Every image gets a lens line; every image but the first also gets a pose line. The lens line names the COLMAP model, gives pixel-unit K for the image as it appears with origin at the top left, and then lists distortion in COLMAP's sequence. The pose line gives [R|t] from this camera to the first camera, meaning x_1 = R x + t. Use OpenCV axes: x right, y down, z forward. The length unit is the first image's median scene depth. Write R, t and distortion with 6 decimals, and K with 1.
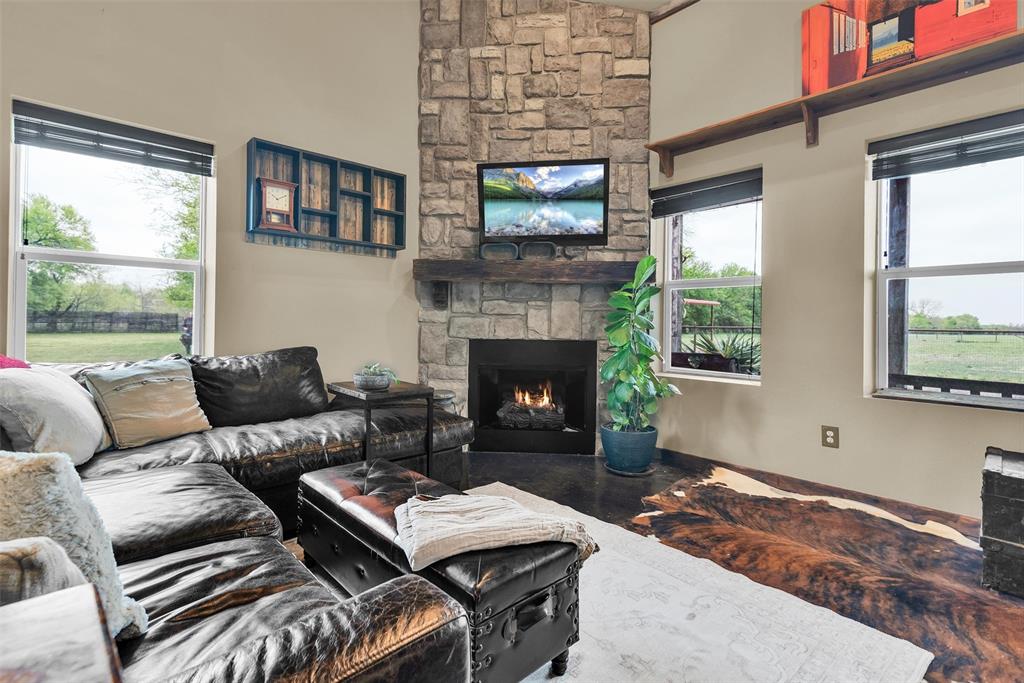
lens RADIAL K [[477.2, 0, 512.3], [0, 477.2, 321.1], [0, 0, 1]] dist [0.001525, 0.000136]
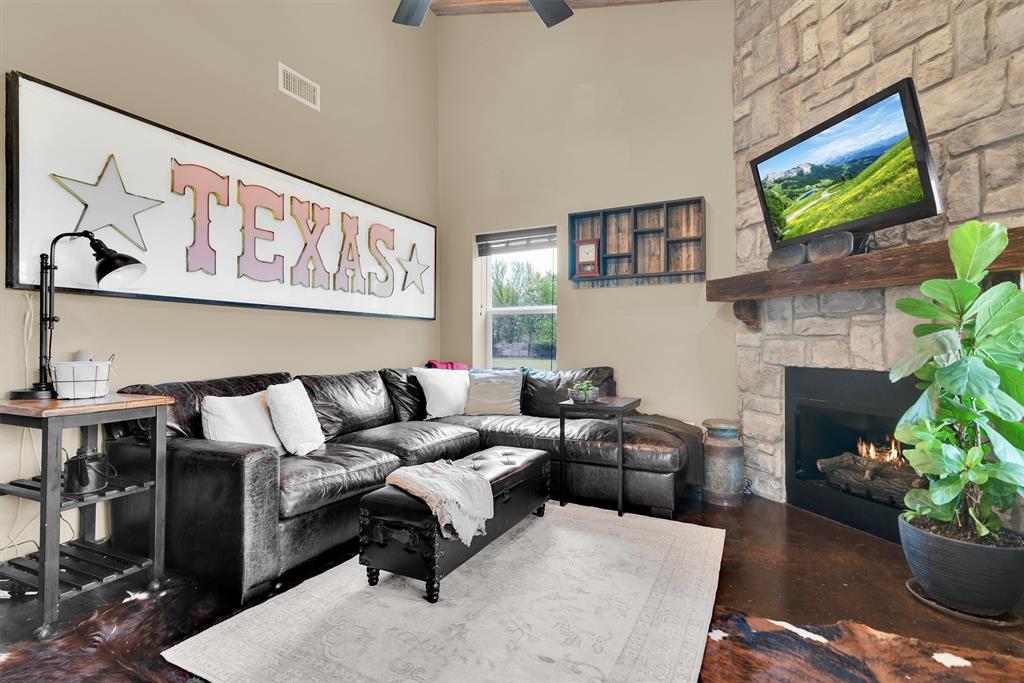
lens RADIAL K [[495.6, 0, 512.0], [0, 495.6, 341.5], [0, 0, 1]] dist [0.001798, 0.000461]
pose [[0.337607, -0.018530, -0.941105, 0.589391], [0.004495, 0.999827, -0.018073, 0.008656], [0.941276, 0.001872, 0.337632, 0.283386]]
